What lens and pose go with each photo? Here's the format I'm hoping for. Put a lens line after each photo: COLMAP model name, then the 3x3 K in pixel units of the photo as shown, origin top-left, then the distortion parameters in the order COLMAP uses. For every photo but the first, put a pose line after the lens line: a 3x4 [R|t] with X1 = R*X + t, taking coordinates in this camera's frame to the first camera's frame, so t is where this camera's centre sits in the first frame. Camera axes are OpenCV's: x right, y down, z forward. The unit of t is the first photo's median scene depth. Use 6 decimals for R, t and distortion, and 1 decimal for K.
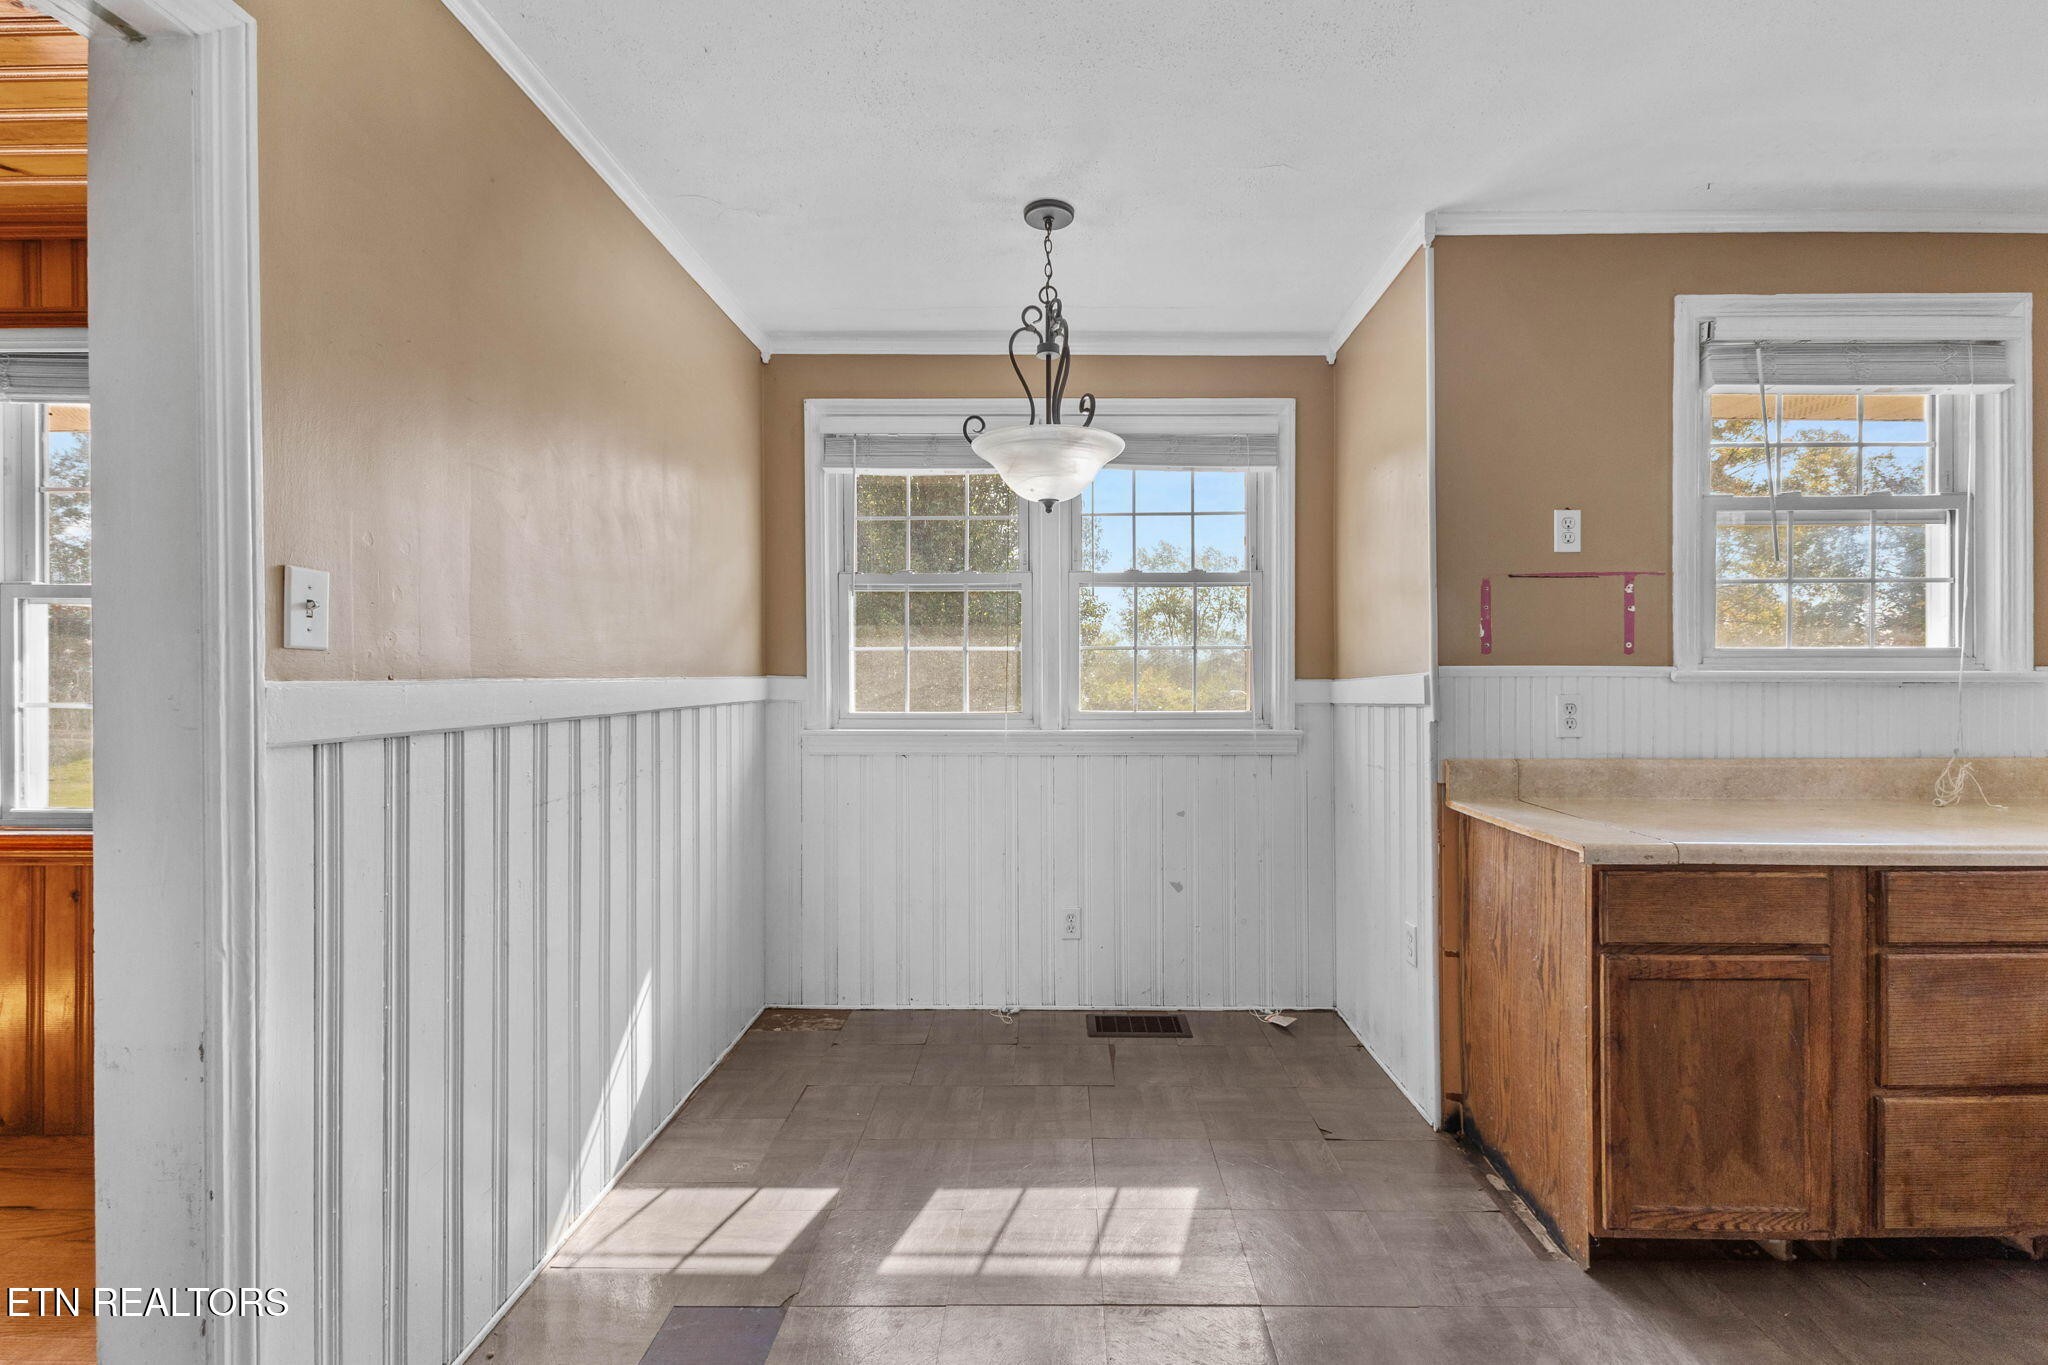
lens RADIAL K [[893.9, 0, 1040.4], [0, 893.9, 683.0], [0, 0, 1]] dist [0.013570, -0.004360]
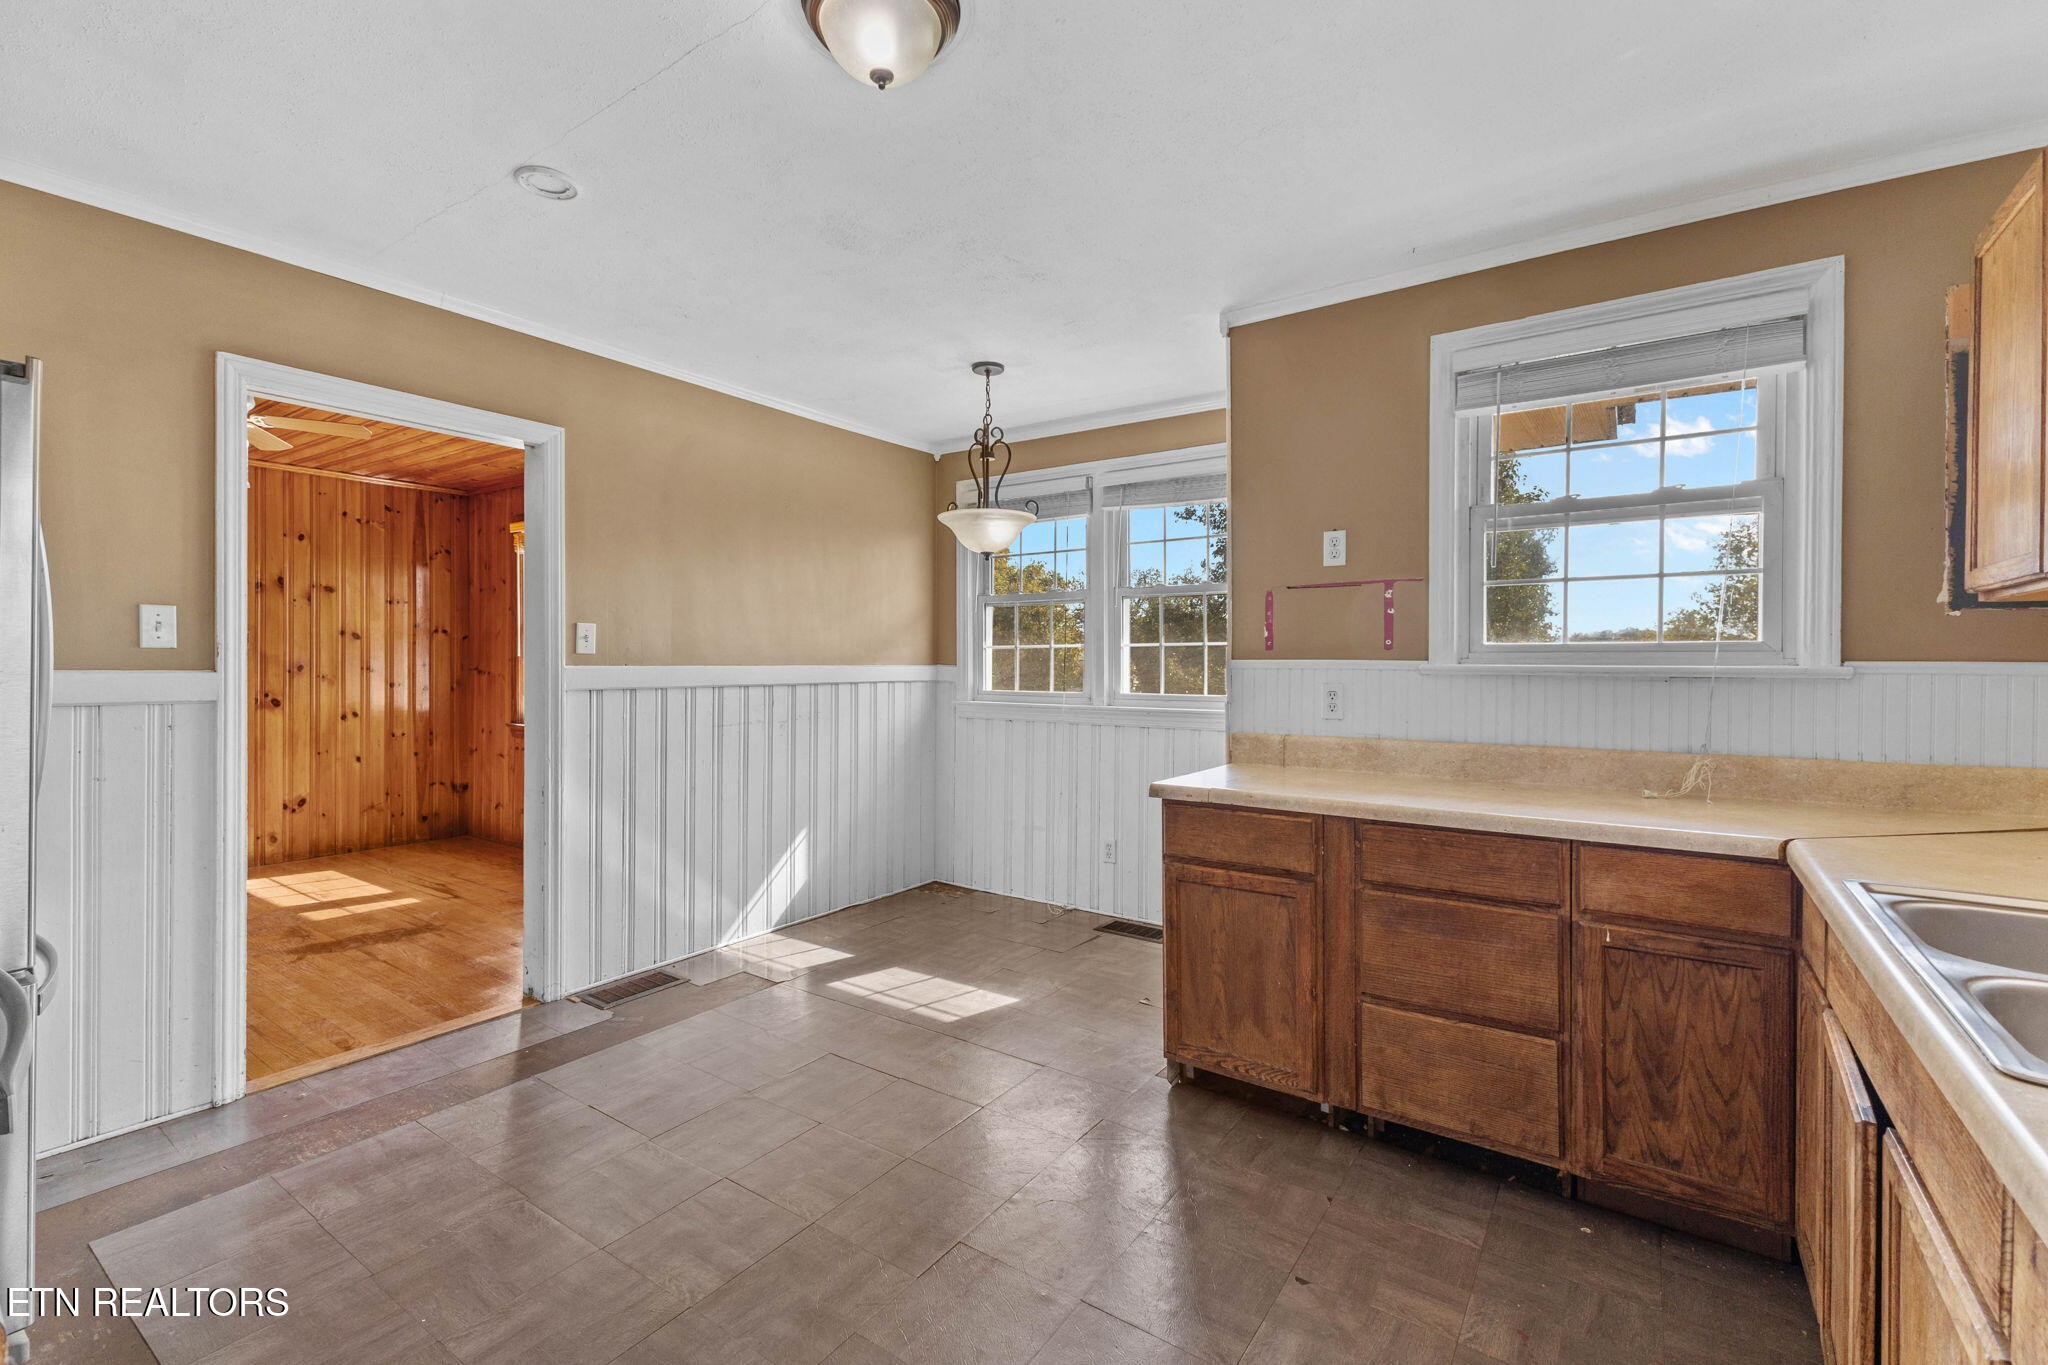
lens RADIAL K [[893.9, 0, 1031.4], [0, 893.9, 675.6], [0, 0, 1]] dist [0.013570, -0.004360]
pose [[0.822887, 0.011888, -0.568081, 0.957629], [-0.009439, 0.999929, 0.007252, -0.002888], [0.568127, -0.000605, 0.822941, -0.228888]]
